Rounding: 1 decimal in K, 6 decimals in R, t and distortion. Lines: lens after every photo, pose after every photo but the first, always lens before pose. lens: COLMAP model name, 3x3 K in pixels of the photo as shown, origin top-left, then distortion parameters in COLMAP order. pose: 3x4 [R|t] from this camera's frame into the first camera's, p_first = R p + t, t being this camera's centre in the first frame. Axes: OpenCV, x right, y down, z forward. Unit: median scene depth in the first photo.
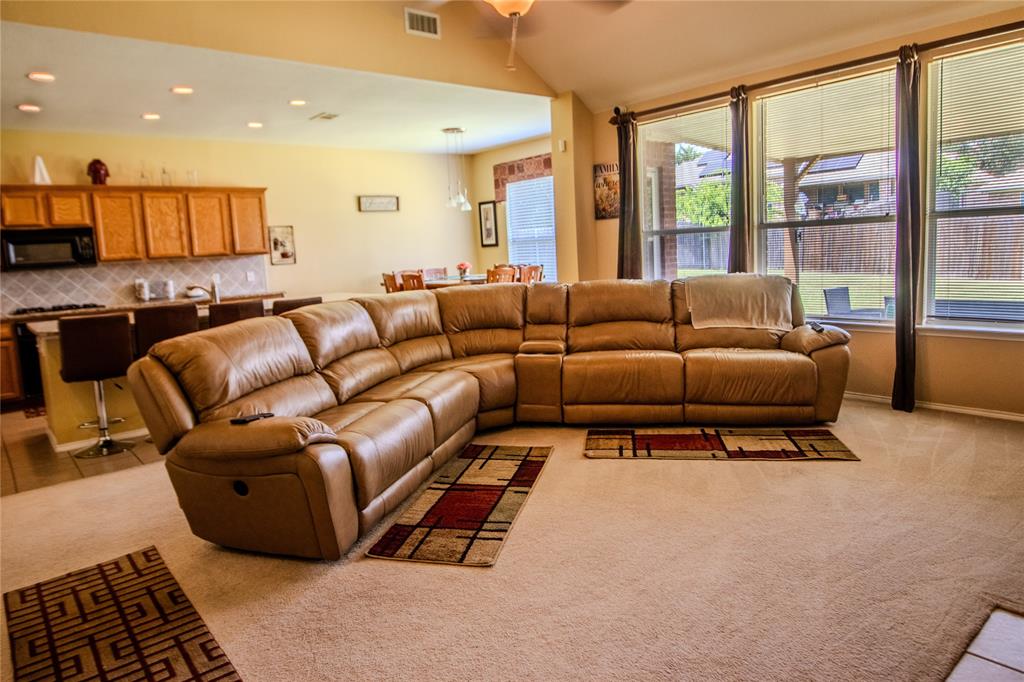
lens RADIAL K [[644.5, 0, 510.2], [0, 644.5, 316.1], [0, 0, 1]] dist [-0.007024, -0.006224]
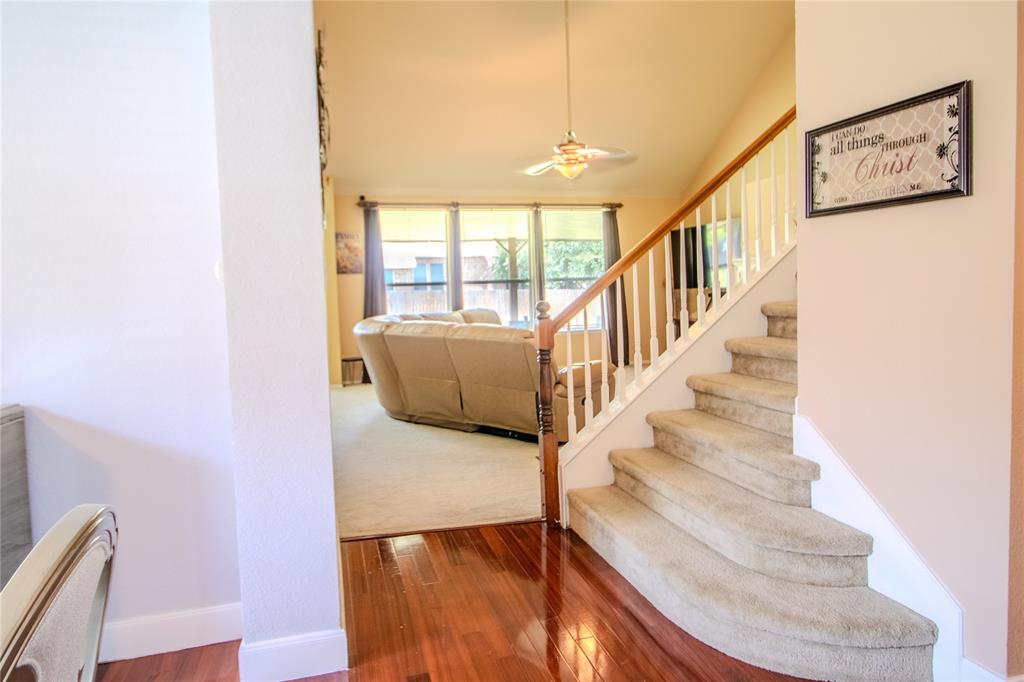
lens RADIAL K [[644.5, 0, 510.2], [0, 644.5, 316.1], [0, 0, 1]] dist [-0.007024, -0.006224]
pose [[0.411156, -0.002481, 0.911562, -0.881795], [0.107646, 0.993131, -0.045851, 0.033184], [-0.905187, 0.116978, 0.408599, 0.143767]]
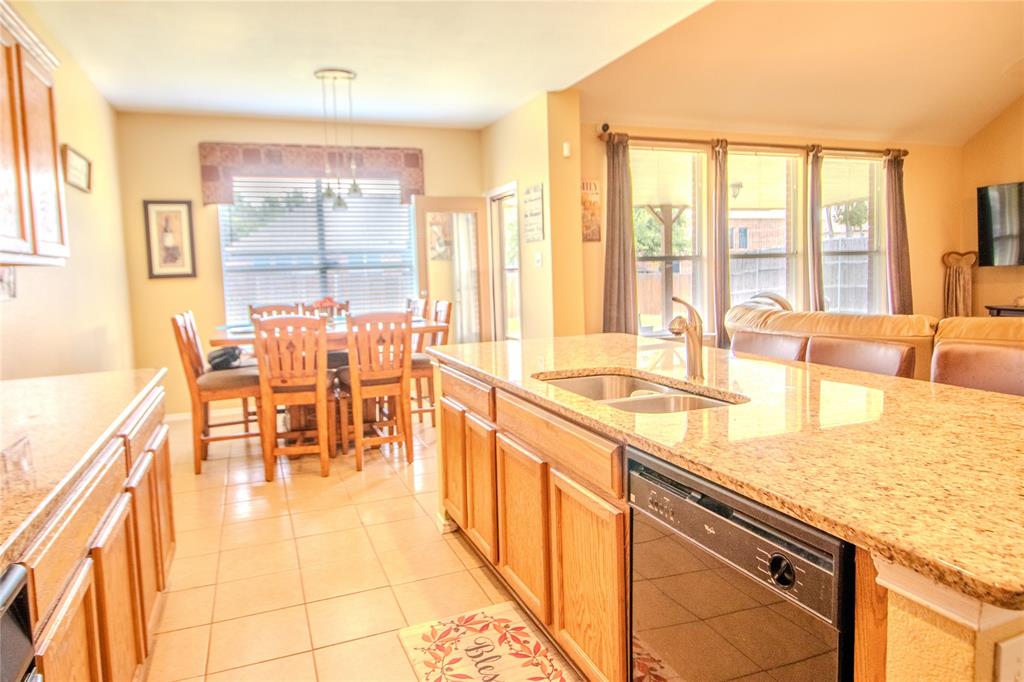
lens RADIAL K [[644.5, 0, 510.2], [0, 644.5, 316.1], [0, 0, 1]] dist [-0.007024, -0.006224]
pose [[0.315717, -0.024319, 0.948542, -0.694767], [0.117904, 0.992929, -0.013787, -0.043662], [-0.941500, 0.116189, 0.316352, 0.772960]]
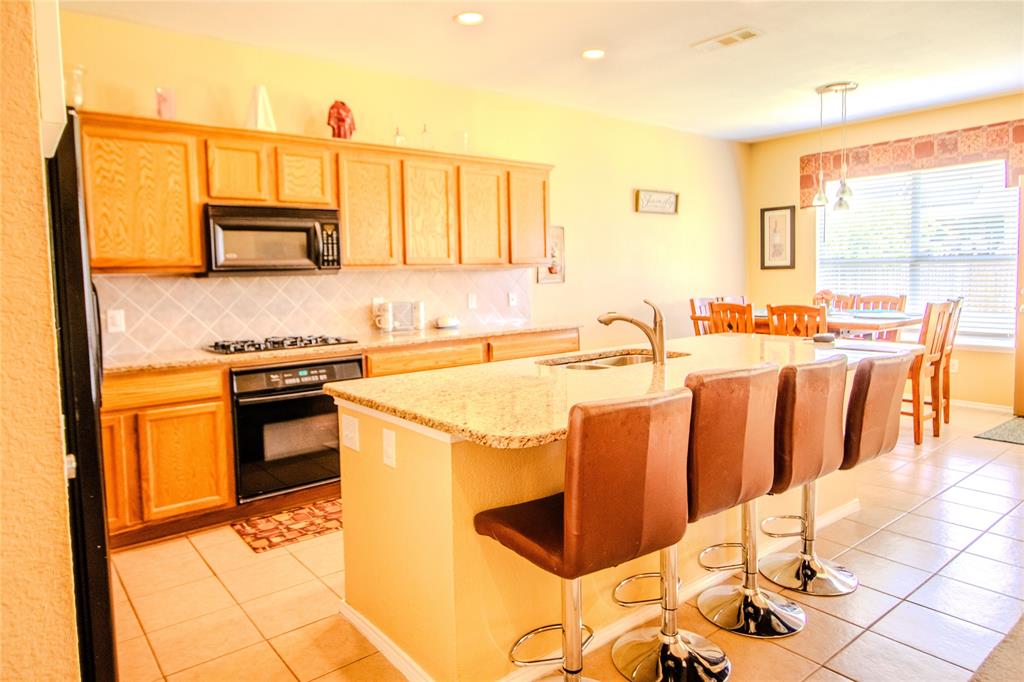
lens RADIAL K [[644.5, 0, 510.2], [0, 644.5, 316.1], [0, 0, 1]] dist [-0.007024, -0.006224]
pose [[0.998804, 0.035974, -0.033117, -0.440489], [-0.037388, 0.998370, -0.043114, -0.017581], [0.031512, 0.044300, 0.998521, 0.387034]]
